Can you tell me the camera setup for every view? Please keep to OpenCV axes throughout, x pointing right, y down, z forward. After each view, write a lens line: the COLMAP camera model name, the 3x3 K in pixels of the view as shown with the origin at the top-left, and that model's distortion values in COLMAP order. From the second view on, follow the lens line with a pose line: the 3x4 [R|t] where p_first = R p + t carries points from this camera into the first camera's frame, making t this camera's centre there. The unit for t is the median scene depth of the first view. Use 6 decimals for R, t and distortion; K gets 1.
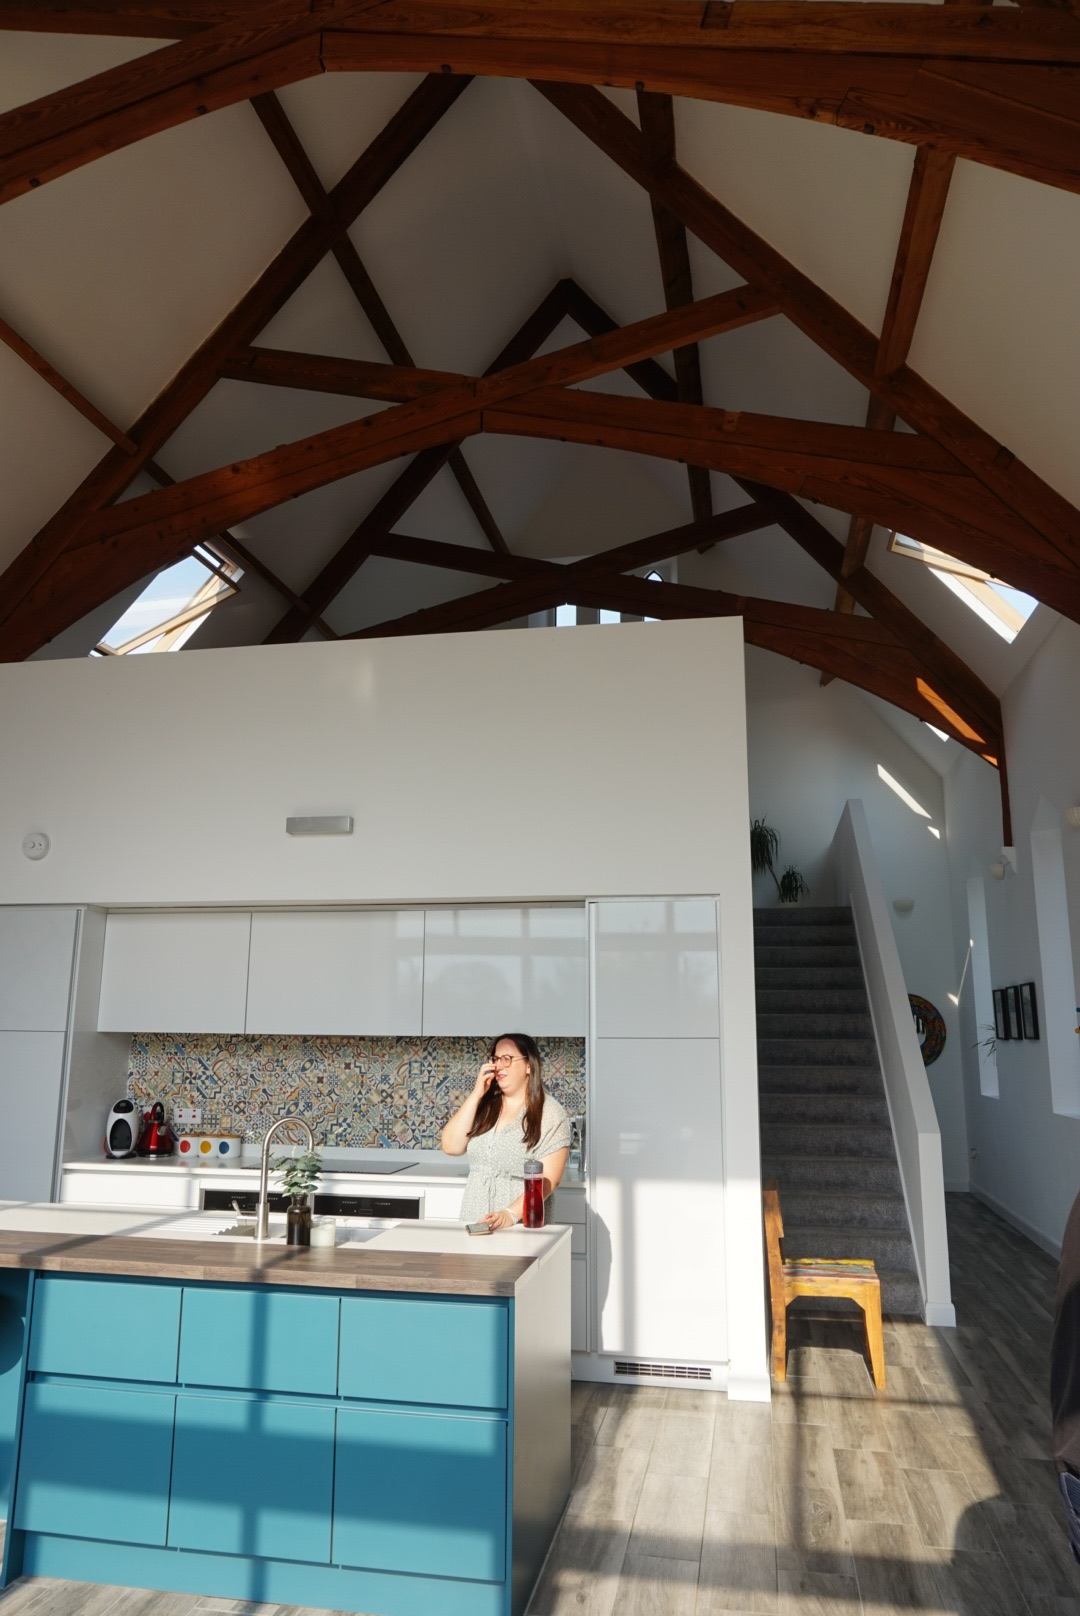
lens RADIAL K [[1093.1, 0, 544.7], [0, 1093.1, 806.9], [0, 0, 1]] dist [-0.030702, 0.021977]
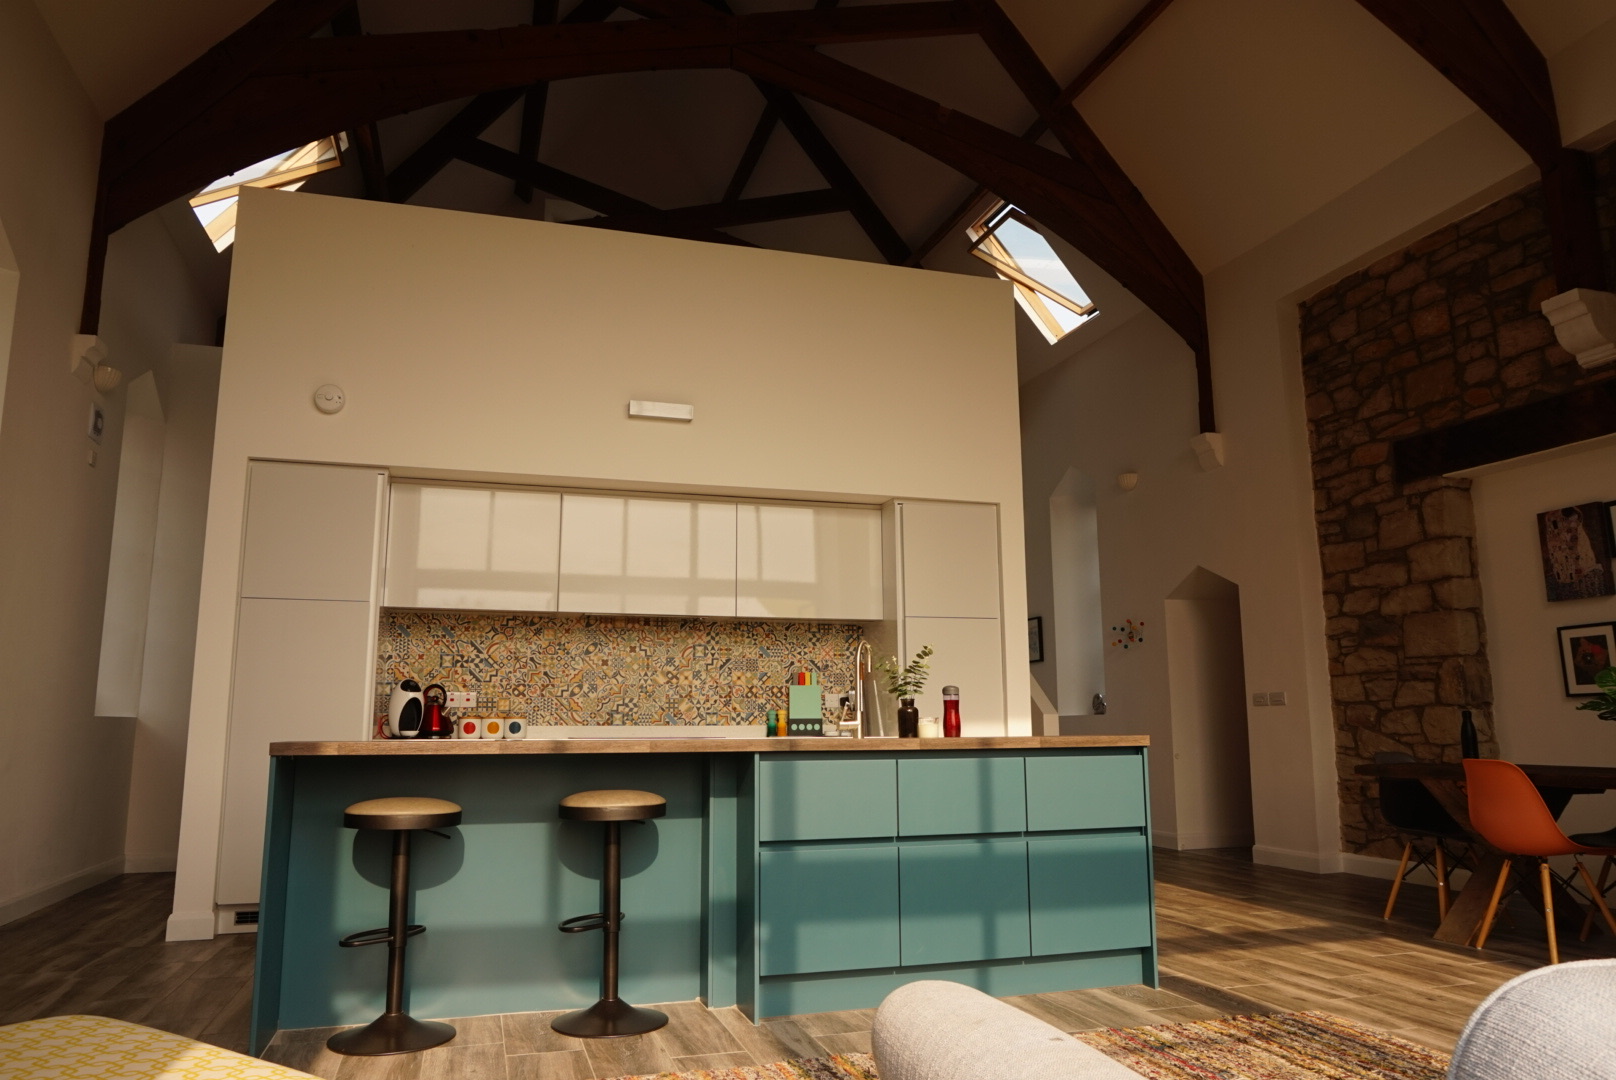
lens RADIAL K [[1093.1, 0, 813.5], [0, 1093.1, 548.0], [0, 0, 1]] dist [-0.030702, 0.021977]
pose [[0.882201, 0.063289, 0.466600, -0.519413], [-0.081267, 0.996521, 0.018484, 0.108643], [-0.463807, -0.054225, 0.884275, 0.008695]]
